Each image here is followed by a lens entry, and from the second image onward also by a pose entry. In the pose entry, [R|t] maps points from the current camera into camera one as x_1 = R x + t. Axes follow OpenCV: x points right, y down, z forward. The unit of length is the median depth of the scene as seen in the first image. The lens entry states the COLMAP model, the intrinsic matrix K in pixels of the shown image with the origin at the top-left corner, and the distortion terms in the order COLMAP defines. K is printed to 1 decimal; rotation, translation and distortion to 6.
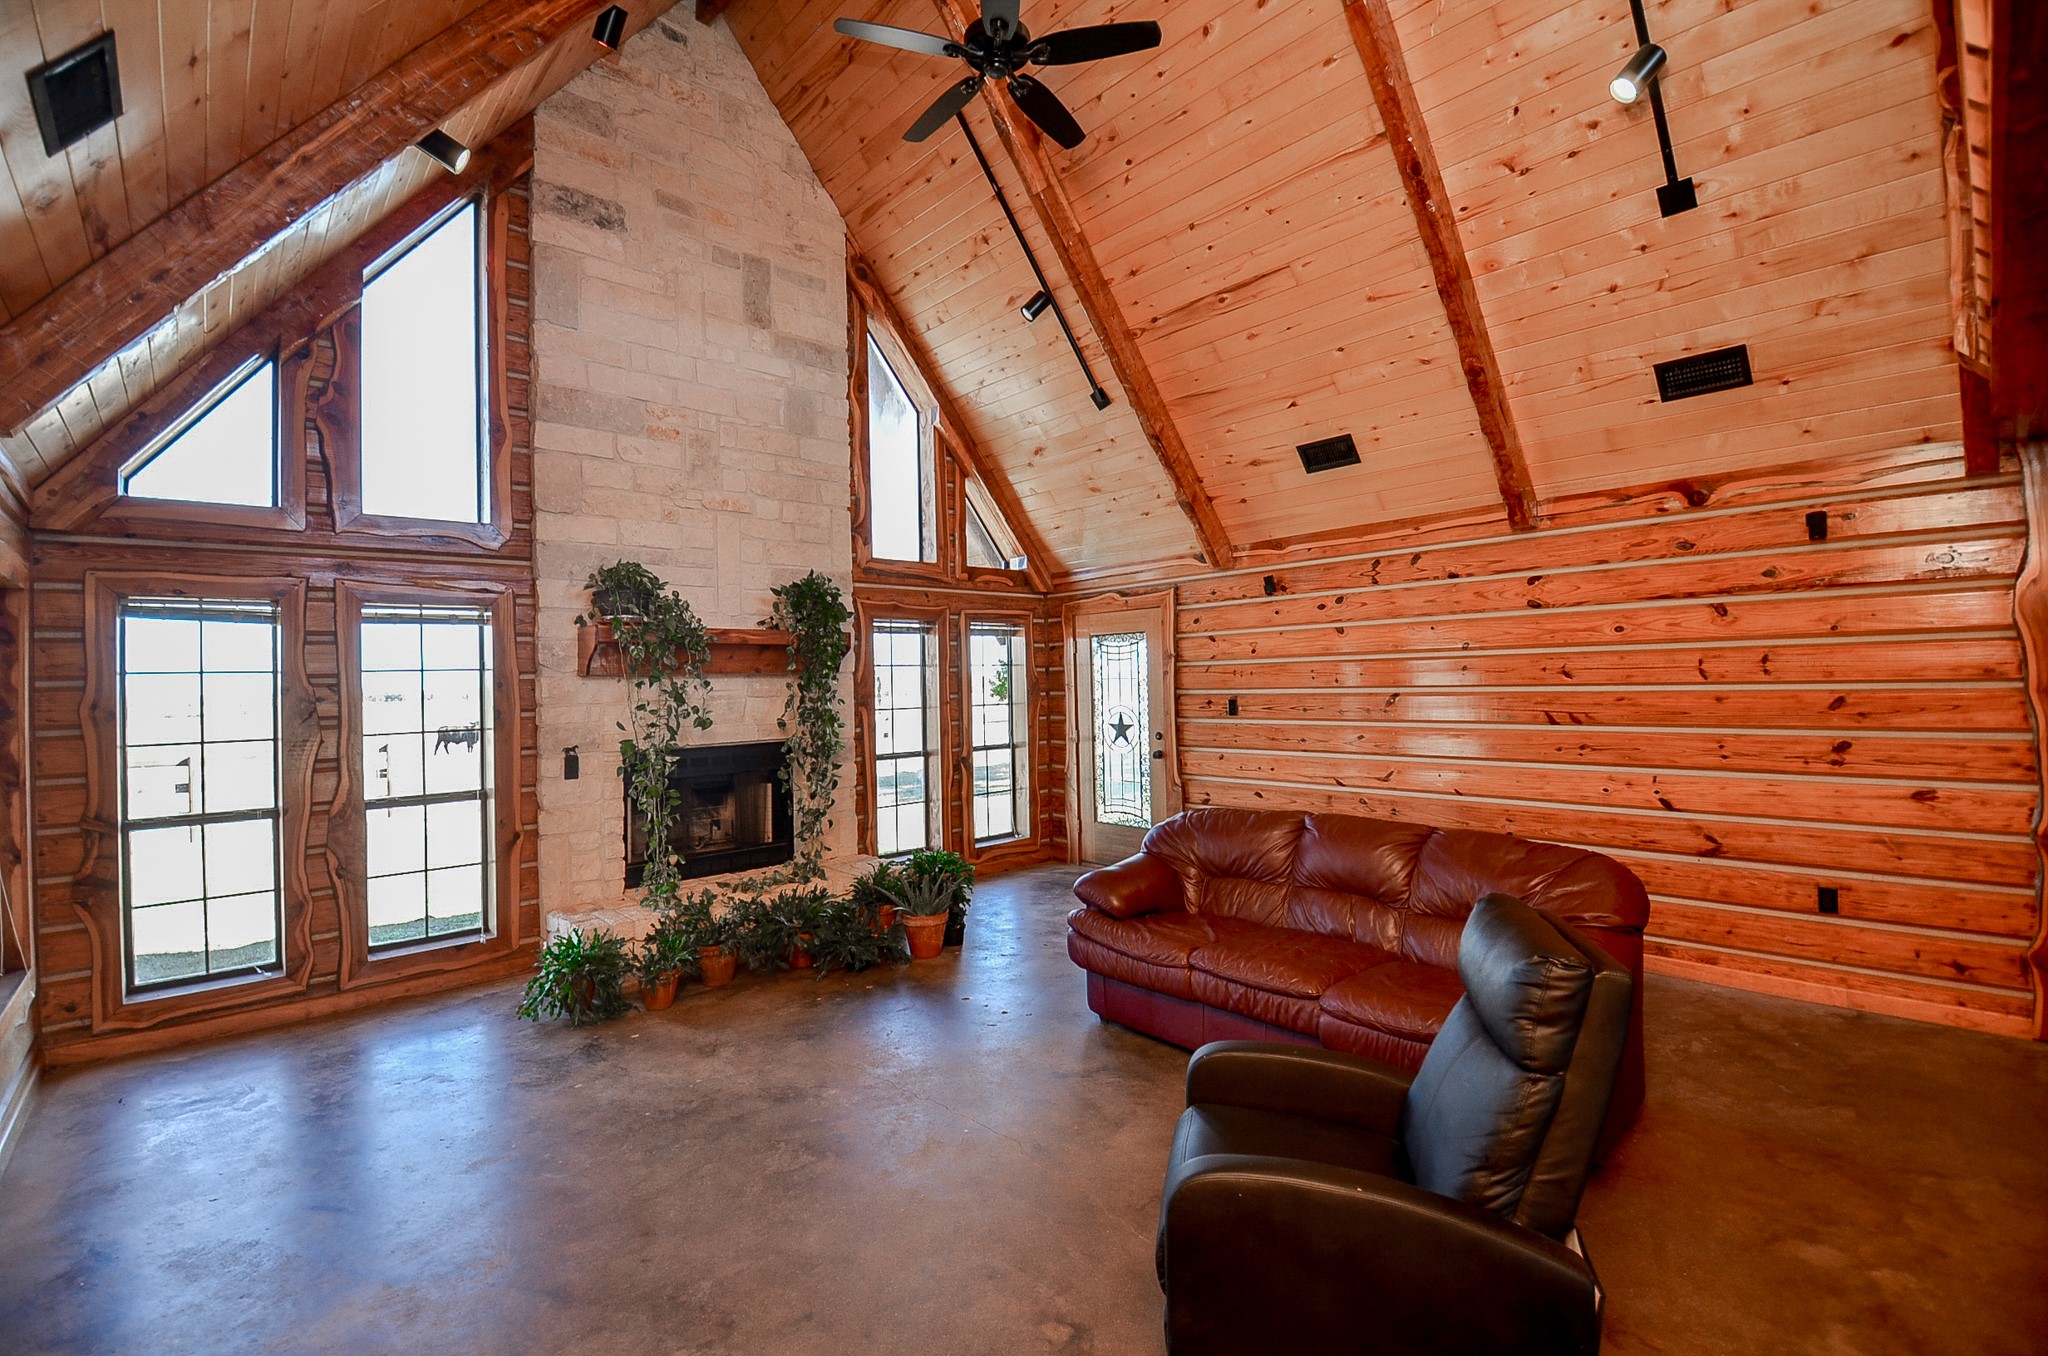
lens RADIAL K [[886.8, 0, 1018.9], [0, 886.8, 669.2], [0, 0, 1]] dist [-0.001338, -0.028282]
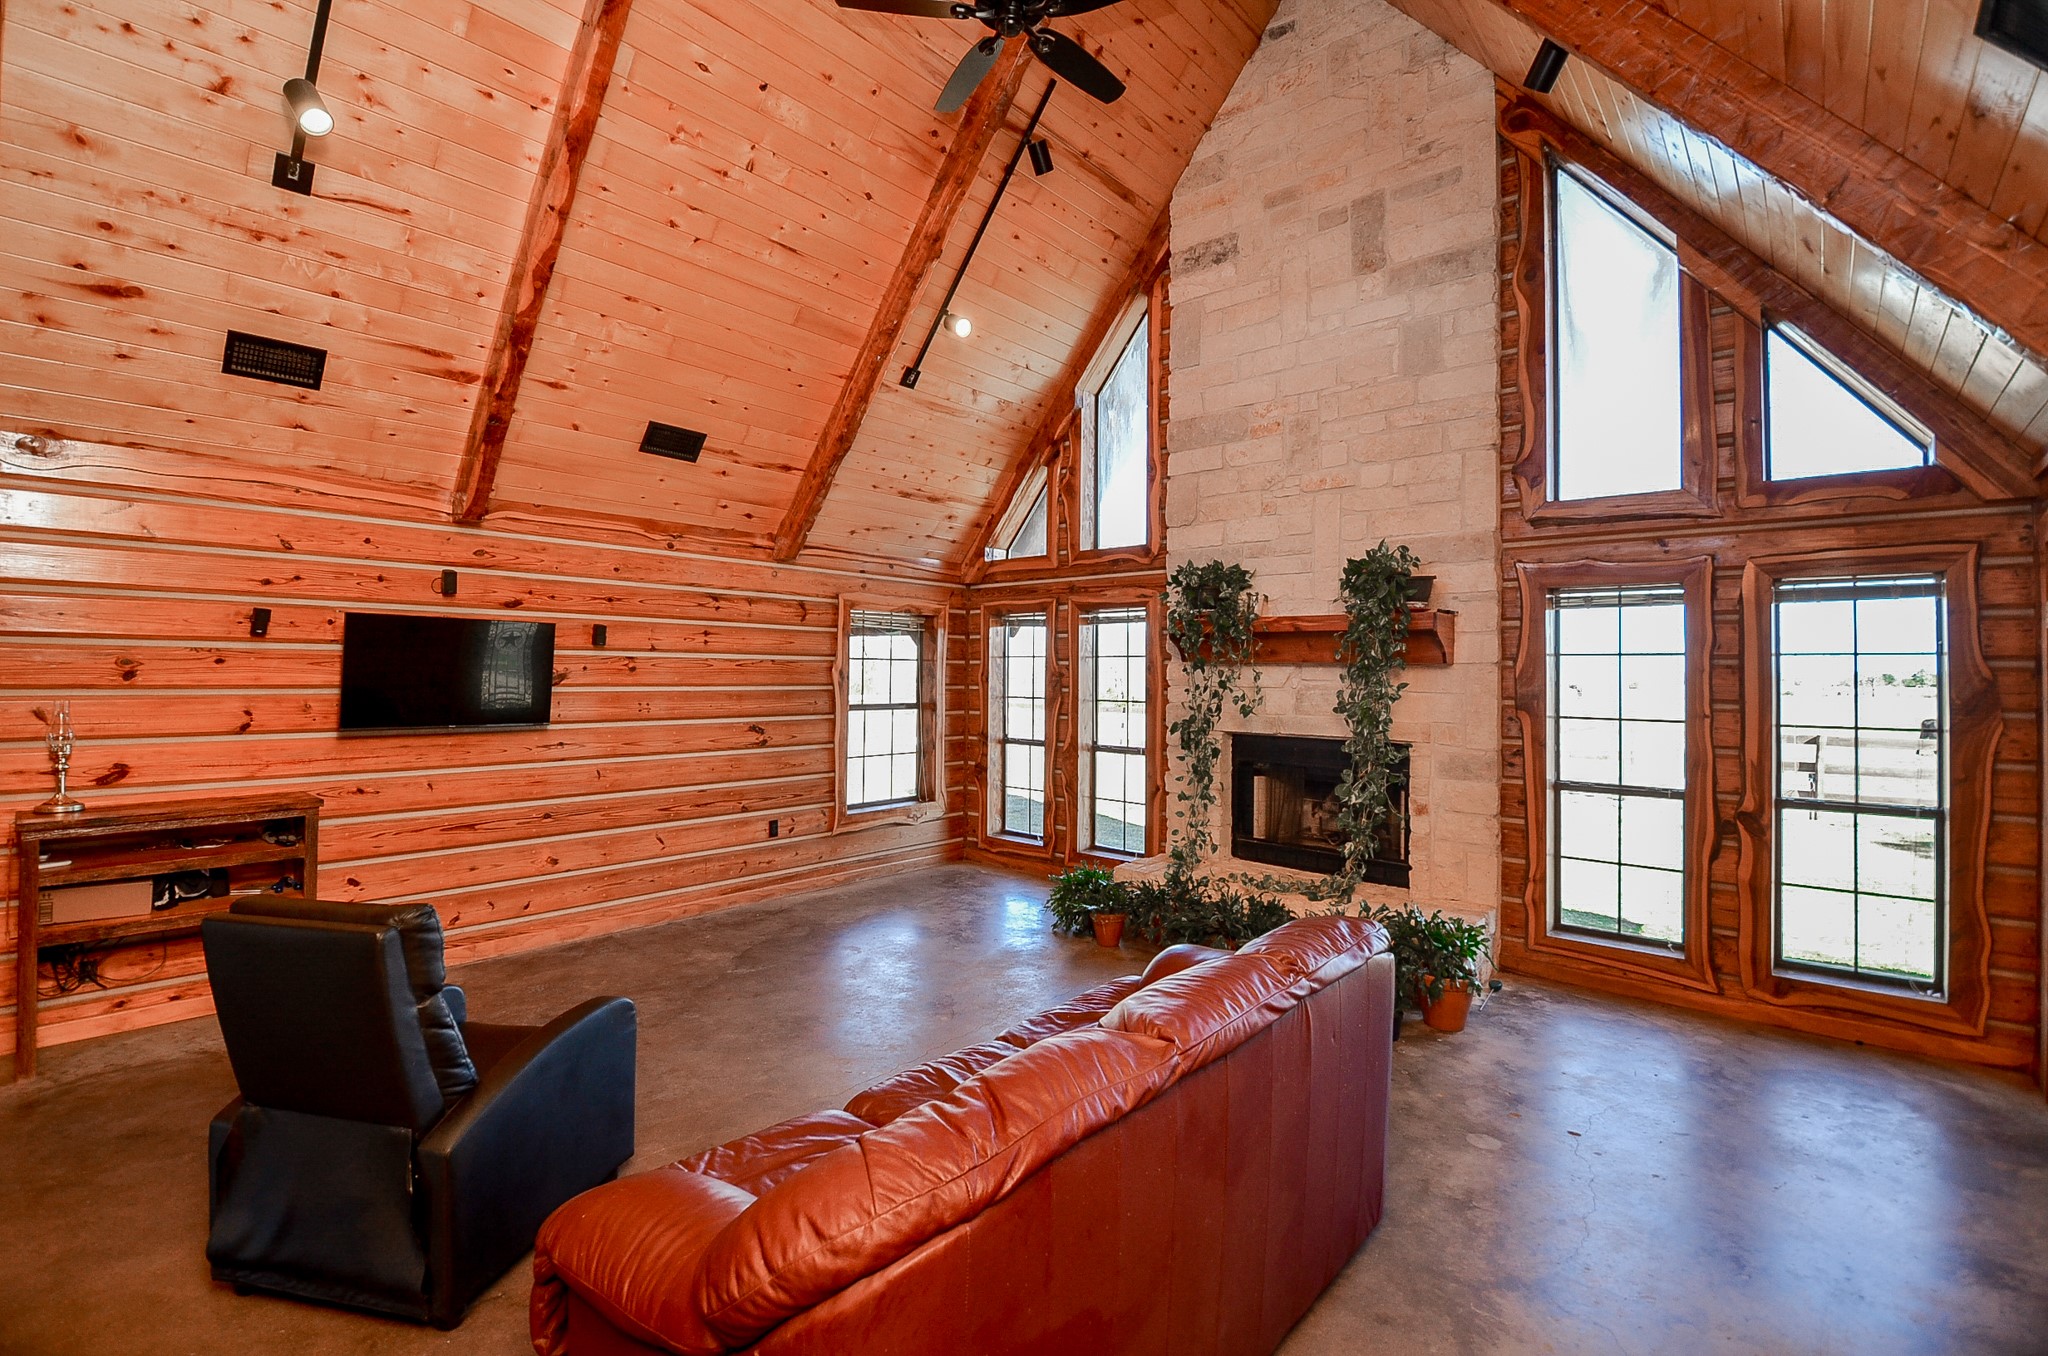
lens RADIAL K [[915.3, 0, 988.7], [0, 915.3, 645.0], [0, 0, 1]] dist [0.002515, -0.017196]
pose [[0.065261, -0.002854, -0.997864, 0.568933], [-0.002654, 0.999992, -0.003033, -0.008524], [0.997865, 0.002847, 0.065253, 0.533293]]
